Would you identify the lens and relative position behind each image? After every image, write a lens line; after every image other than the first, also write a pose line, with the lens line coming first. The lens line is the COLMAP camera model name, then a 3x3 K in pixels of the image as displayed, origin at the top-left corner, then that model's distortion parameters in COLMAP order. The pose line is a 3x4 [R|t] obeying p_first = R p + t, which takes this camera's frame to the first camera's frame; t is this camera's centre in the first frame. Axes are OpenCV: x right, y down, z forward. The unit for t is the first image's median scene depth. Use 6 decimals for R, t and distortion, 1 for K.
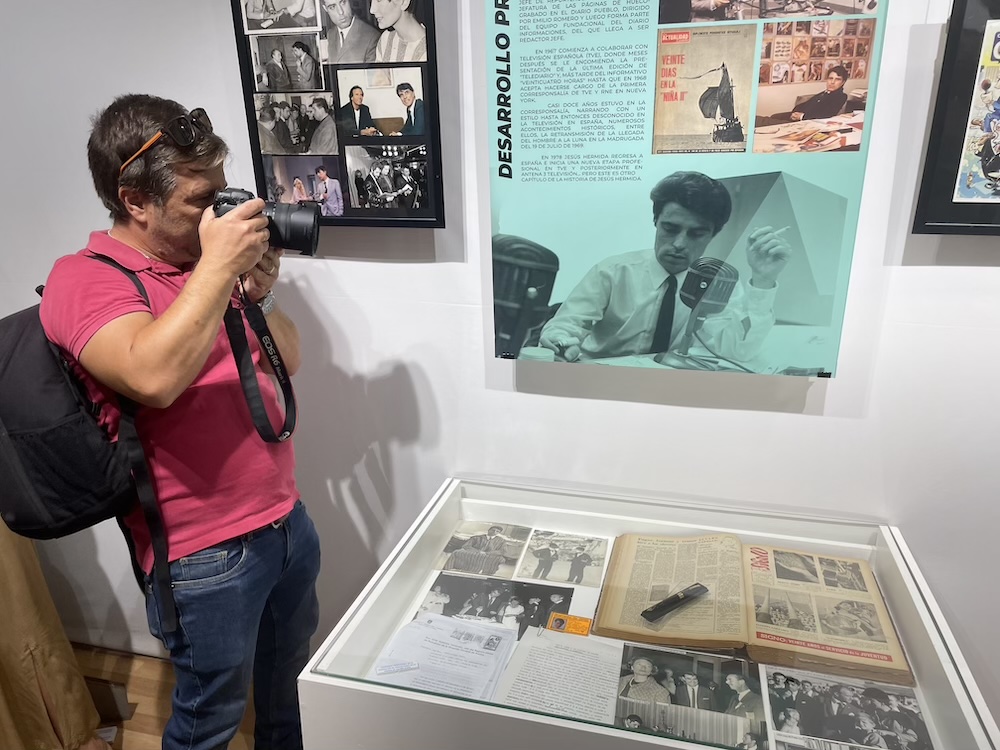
lens RADIAL K [[765.0, 0, 500.0], [0, 765.0, 375.0], [0, 0, 1]] dist [0.090023, -0.127307]
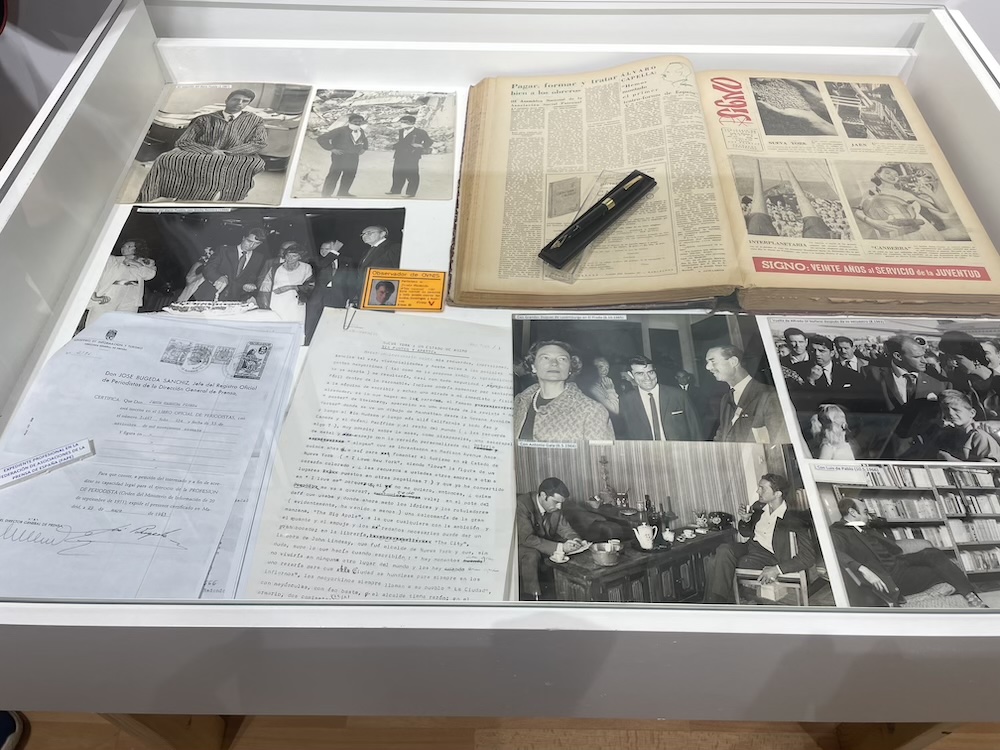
lens RADIAL K [[765.0, 0, 500.0], [0, 765.0, 375.0], [0, 0, 1]] dist [0.090023, -0.127307]
pose [[0.972788, -0.176630, 0.149952, 0.065158], [0.058798, 0.814197, 0.577604, 0.076705], [-0.224113, -0.553069, 0.802426, 0.541632]]
